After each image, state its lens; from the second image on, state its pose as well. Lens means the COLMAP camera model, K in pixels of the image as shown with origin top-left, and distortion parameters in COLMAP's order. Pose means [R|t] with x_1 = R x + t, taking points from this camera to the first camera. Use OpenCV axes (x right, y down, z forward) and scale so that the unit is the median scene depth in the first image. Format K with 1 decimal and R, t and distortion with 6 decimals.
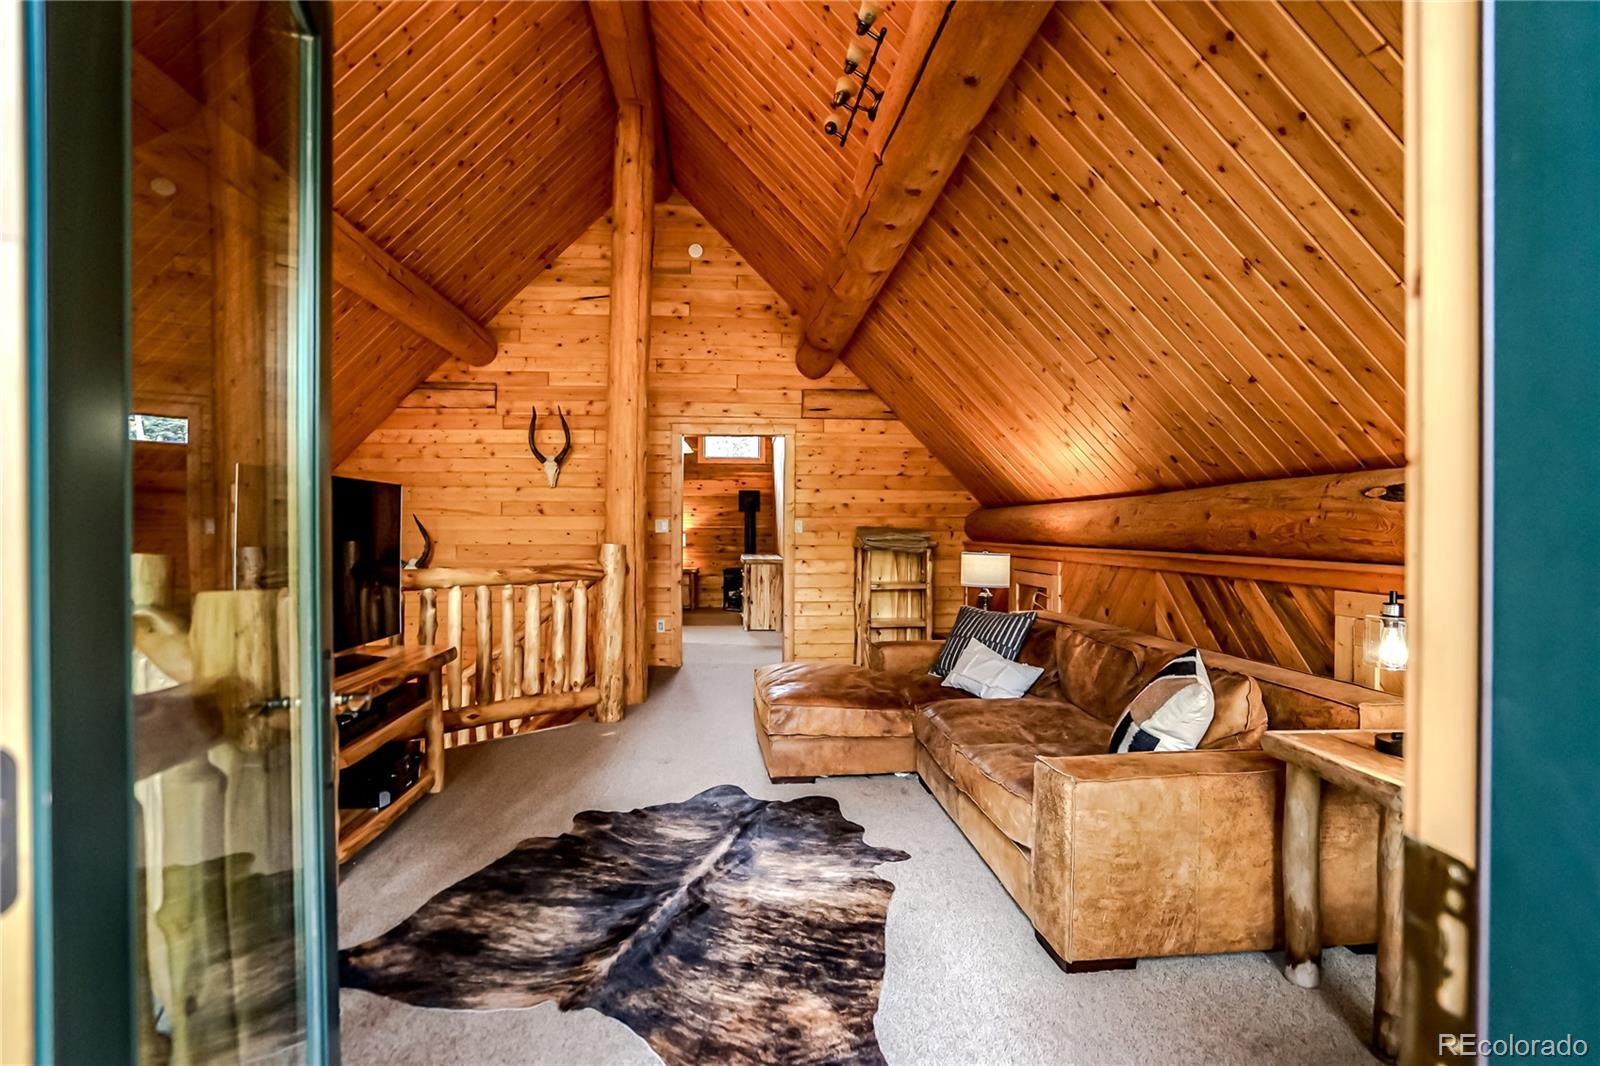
lens RADIAL K [[792.9, 0, 789.2], [0, 792.9, 532.9], [0, 0, 1]] dist [-0.014564, 0.004843]
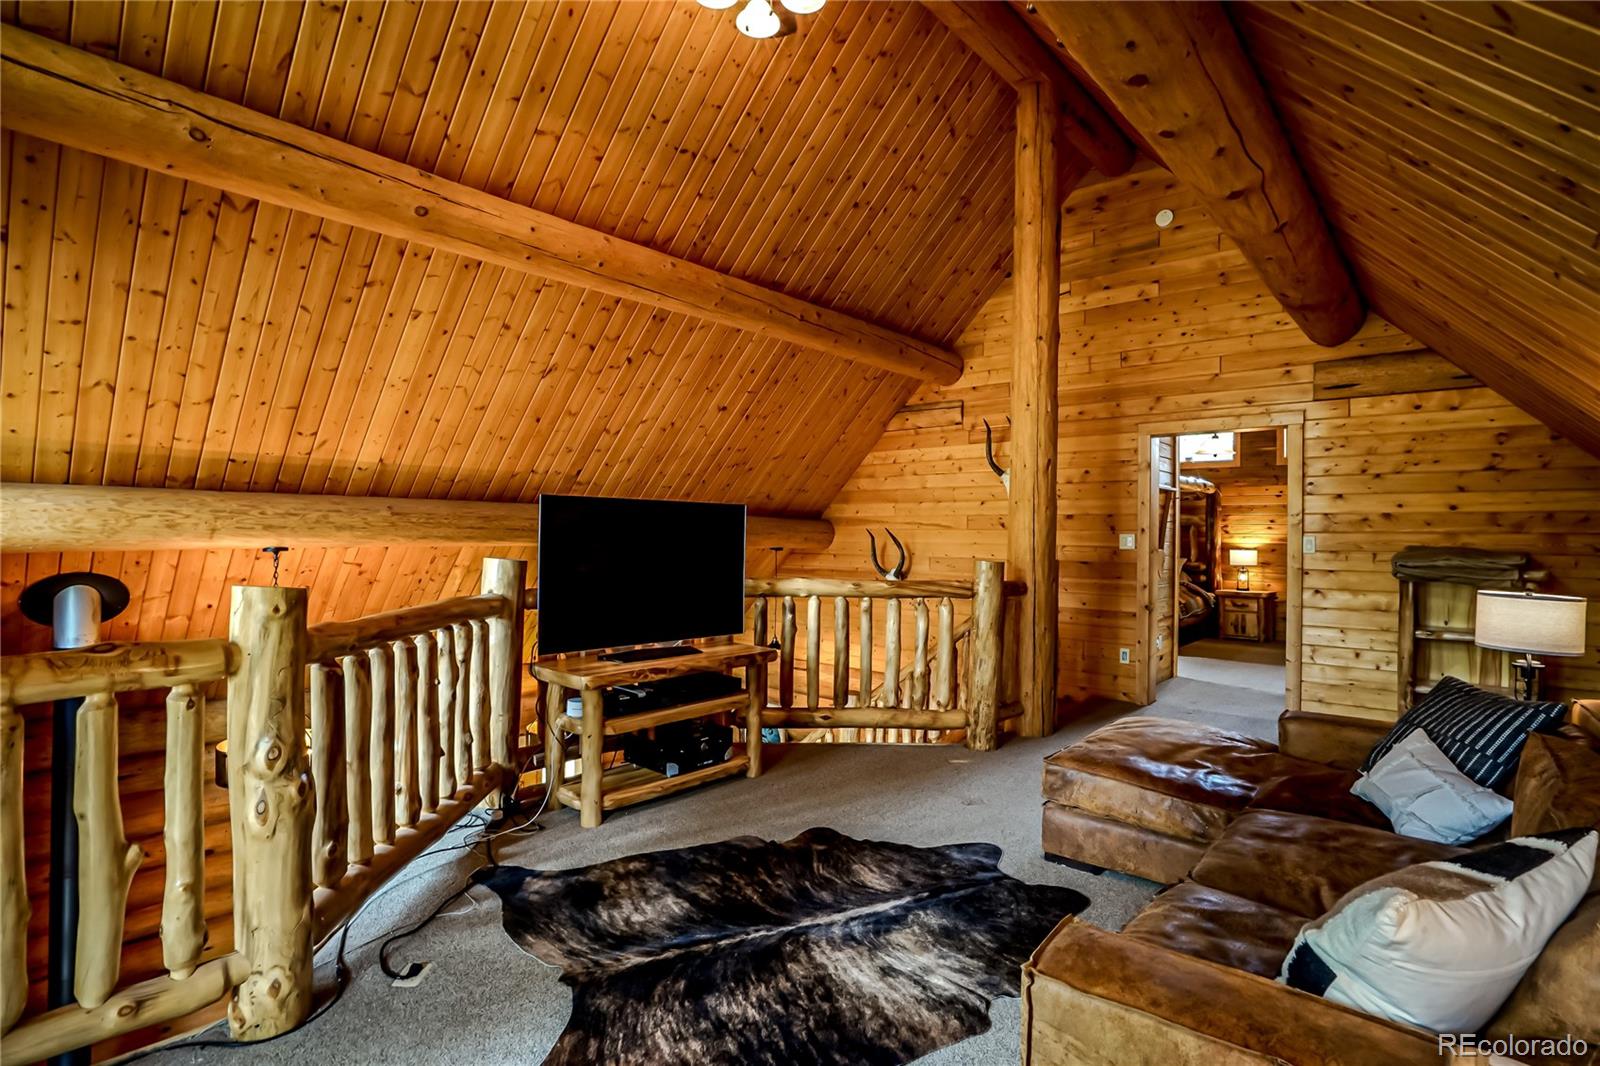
lens RADIAL K [[792.9, 0, 791.7], [0, 792.9, 532.3], [0, 0, 1]] dist [-0.014564, 0.004843]
pose [[0.698560, 0.005358, -0.715532, 0.209578], [-0.014744, 0.999867, -0.006907, -0.007550], [0.715400, 0.015375, 0.698546, 0.128156]]
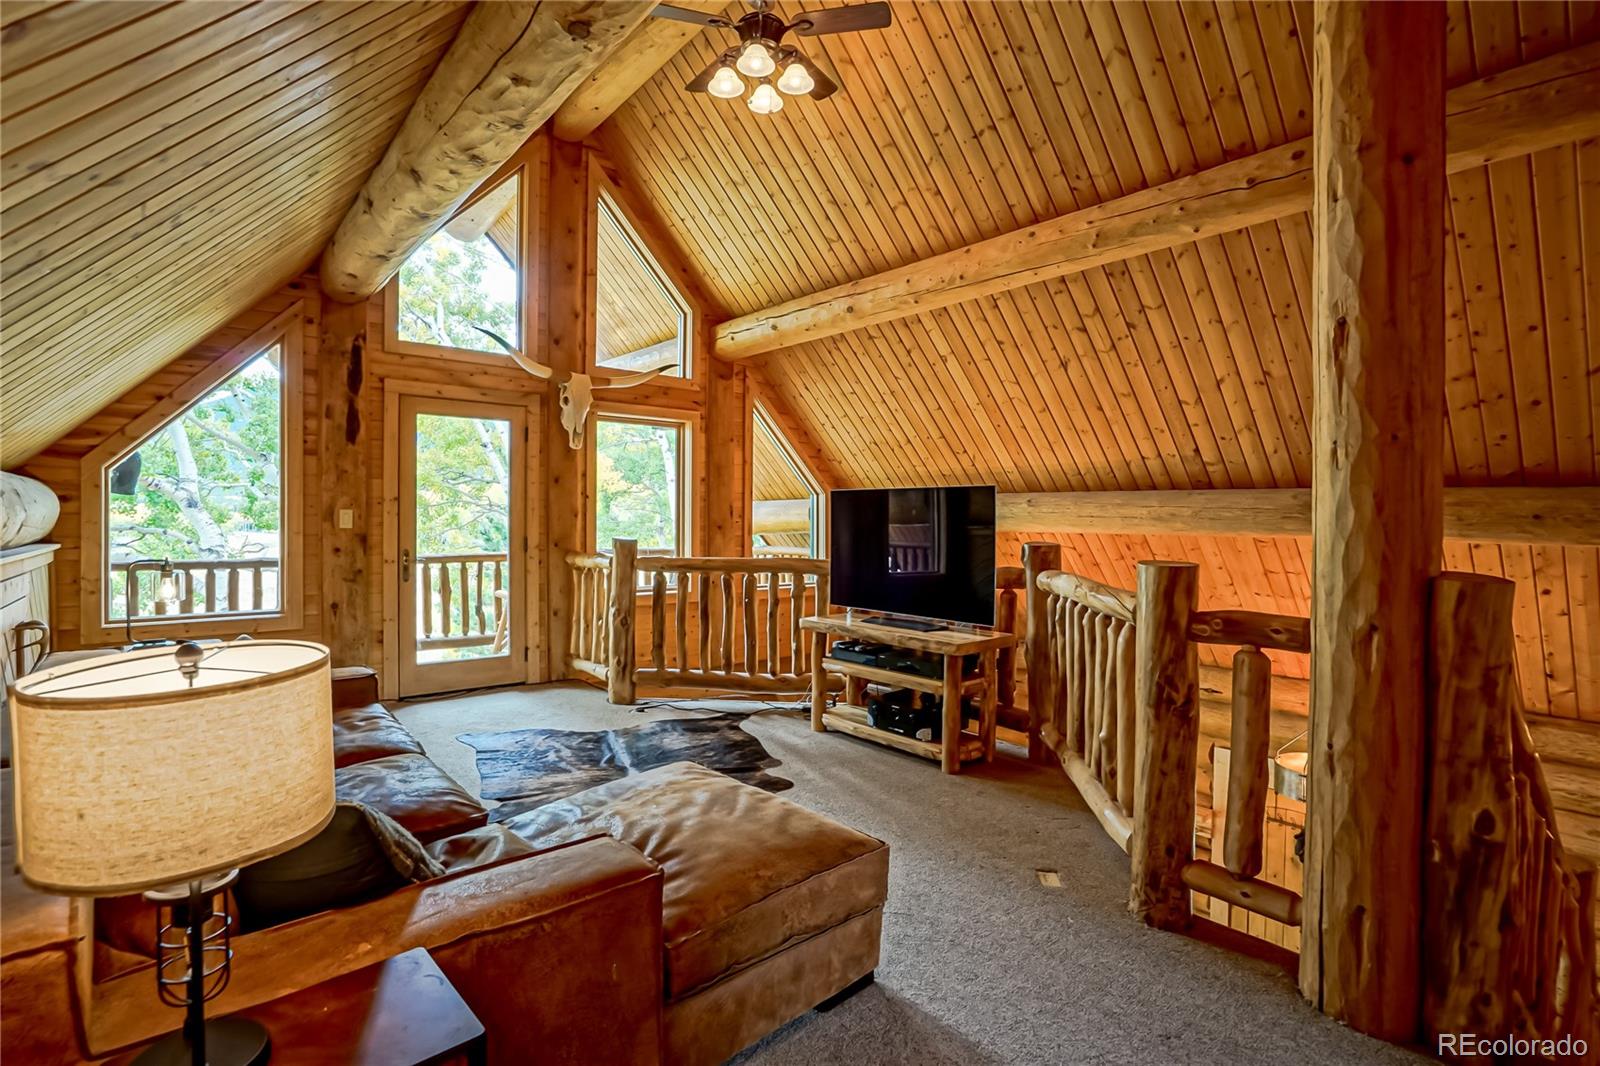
lens RADIAL K [[792.9, 0, 799.2], [0, 792.9, 526.9], [0, 0, 1]] dist [-0.014564, 0.004843]
pose [[-0.809453, -0.003765, -0.587172, 0.181286], [-0.013566, 0.999832, 0.012290, -0.007585], [0.587027, 0.017914, -0.809369, 0.913521]]
